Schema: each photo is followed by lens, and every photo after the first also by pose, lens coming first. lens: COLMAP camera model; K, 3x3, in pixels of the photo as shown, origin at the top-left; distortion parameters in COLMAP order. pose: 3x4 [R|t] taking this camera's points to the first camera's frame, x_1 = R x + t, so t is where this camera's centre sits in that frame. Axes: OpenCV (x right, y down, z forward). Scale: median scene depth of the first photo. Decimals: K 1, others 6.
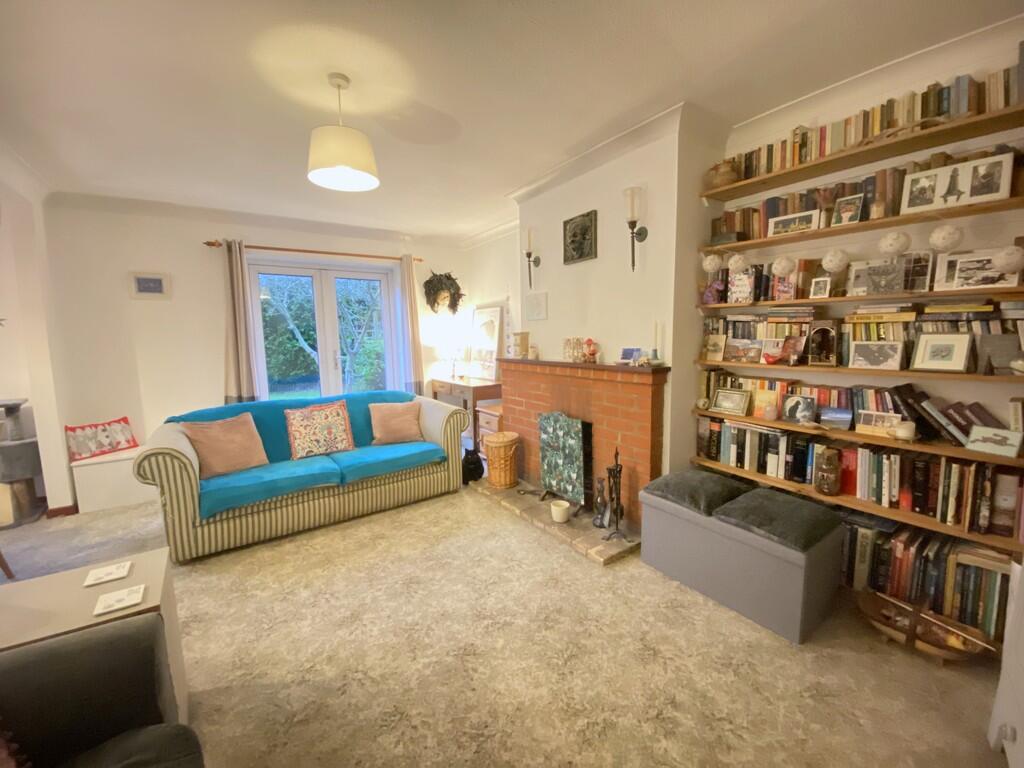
lens RADIAL K [[415.6, 0, 512.0], [0, 415.6, 384.0], [0, 0, 1]] dist [0.000839, -0.014566]
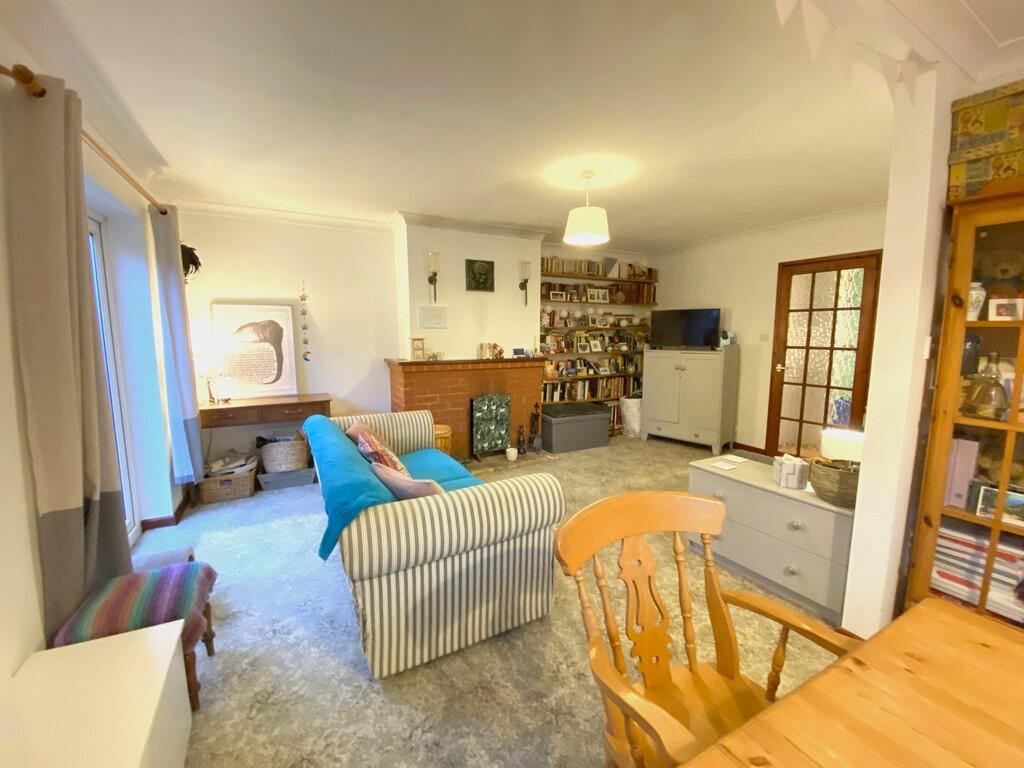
lens RADIAL K [[415.6, 0, 512.0], [0, 415.6, 384.0], [0, 0, 1]] dist [0.000839, -0.014566]
pose [[0.085735, -0.111343, 0.990077, -1.254428], [0.108692, 0.988850, 0.101793, -0.101526], [-0.990371, 0.098886, 0.096882, 0.739895]]
